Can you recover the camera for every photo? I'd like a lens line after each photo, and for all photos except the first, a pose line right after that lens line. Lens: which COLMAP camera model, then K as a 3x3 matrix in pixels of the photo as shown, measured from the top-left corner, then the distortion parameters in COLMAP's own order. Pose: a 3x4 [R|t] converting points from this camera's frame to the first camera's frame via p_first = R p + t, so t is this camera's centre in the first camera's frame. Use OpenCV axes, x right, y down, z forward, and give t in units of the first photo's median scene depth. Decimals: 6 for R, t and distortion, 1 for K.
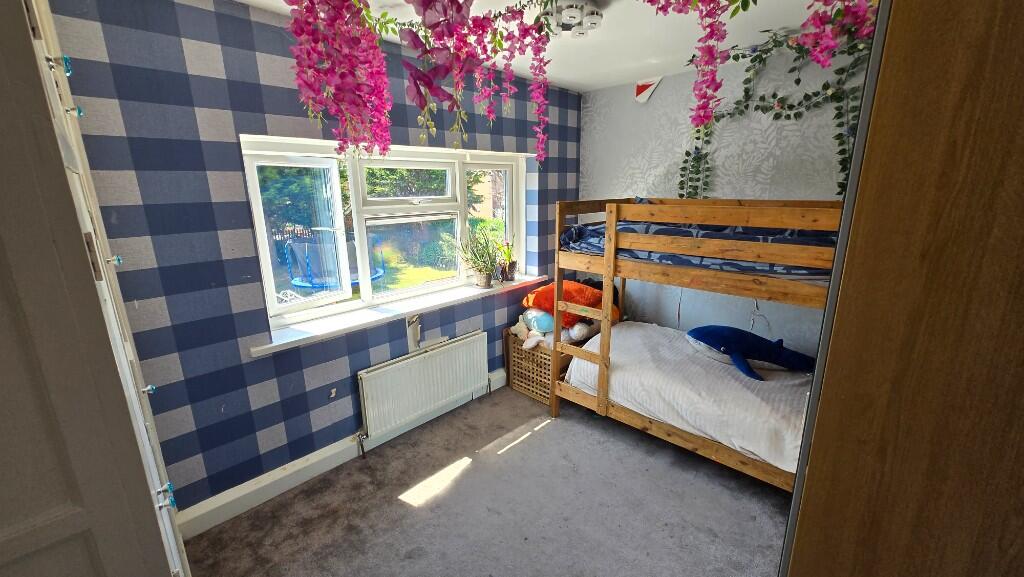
lens RADIAL K [[406.0, 0, 509.1], [0, 406.0, 281.5], [0, 0, 1]] dist [-0.002017, -0.000639]
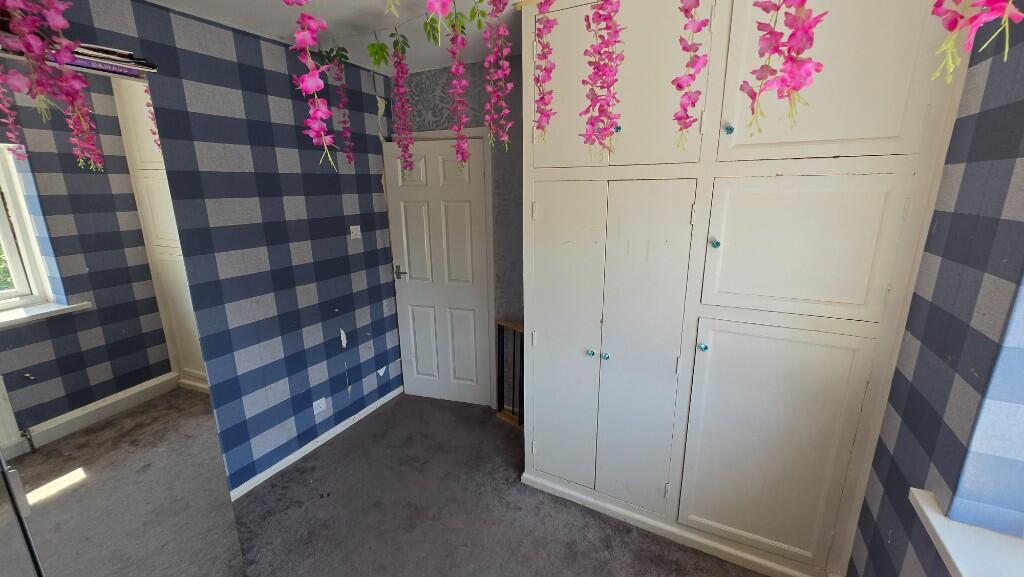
lens RADIAL K [[406.0, 0, 509.1], [0, 406.0, 281.5], [0, 0, 1]] dist [-0.002017, -0.000639]
pose [[-0.959360, 0.091331, -0.266996, 0.008369], [-0.038036, 0.895688, 0.443053, -0.248086], [0.279610, 0.435203, -0.855814, 0.978930]]
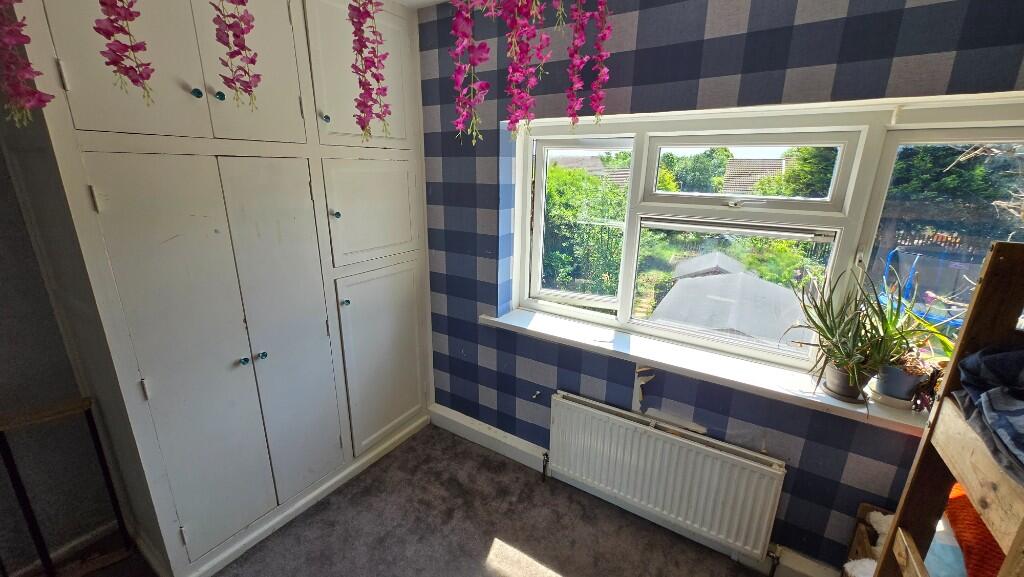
lens RADIAL K [[406.0, 0, 509.1], [0, 406.0, 281.5], [0, 0, 1]] dist [-0.002017, -0.000639]
pose [[0.210681, 0.277225, -0.937422, 0.344368], [-0.241662, 0.943952, 0.224843, -0.160894], [0.947213, 0.179169, 0.265868, 0.620402]]
